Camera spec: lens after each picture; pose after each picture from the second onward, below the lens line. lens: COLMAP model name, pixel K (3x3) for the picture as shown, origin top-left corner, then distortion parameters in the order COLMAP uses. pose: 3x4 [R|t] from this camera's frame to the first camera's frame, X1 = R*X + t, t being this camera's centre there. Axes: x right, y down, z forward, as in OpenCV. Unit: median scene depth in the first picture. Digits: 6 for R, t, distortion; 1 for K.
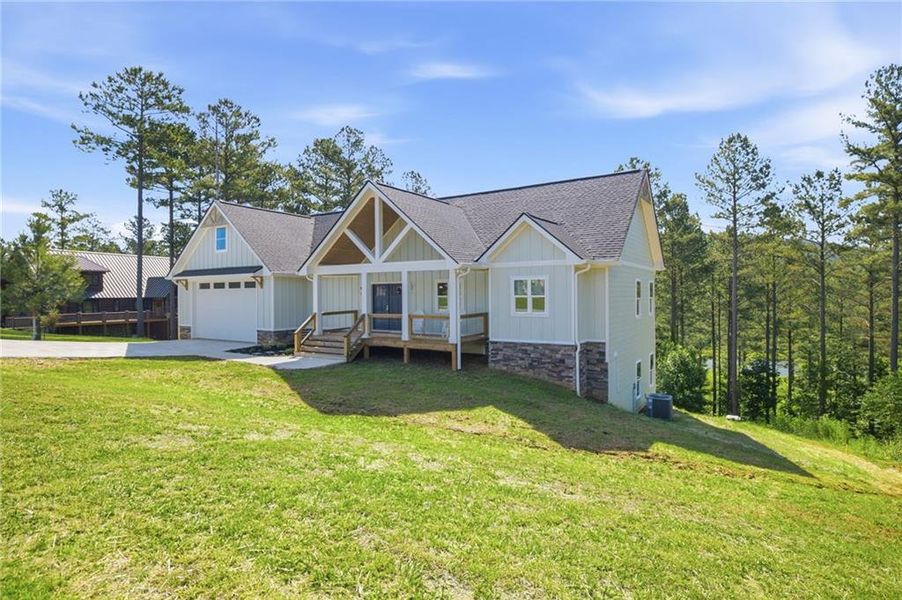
lens RADIAL K [[466.3, 0, 451.0], [0, 466.3, 300.0], [0, 0, 1]] dist [-0.001428, -0.000110]
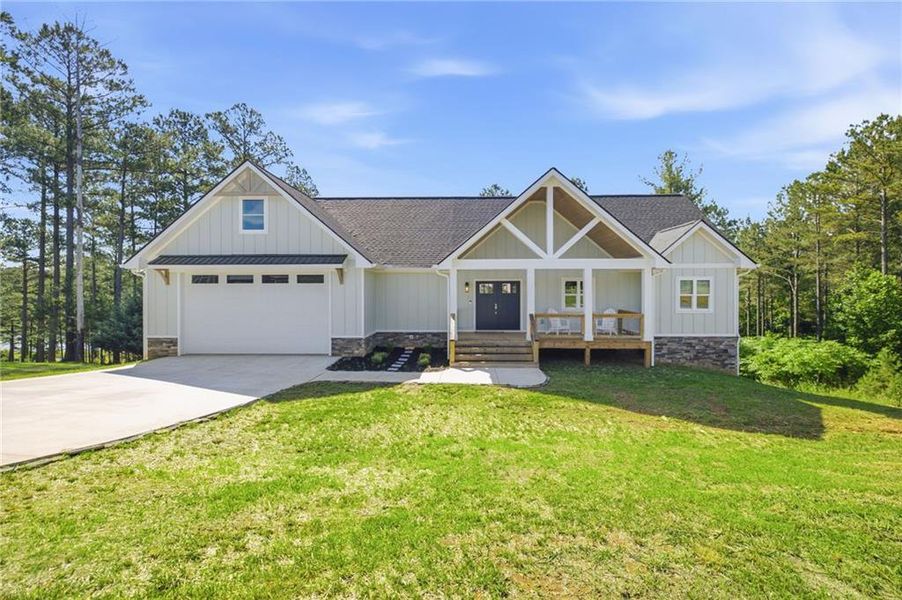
lens RADIAL K [[389.4, 0, 451.0], [0, 389.4, 300.0], [0, 0, 1]] dist [0.001116, 0.000064]
pose [[0.863392, -0.005007, 0.504510, -0.714835], [0.001808, 0.999975, 0.006829, -0.003042], [-0.504531, -0.004983, 0.863379, 0.432114]]
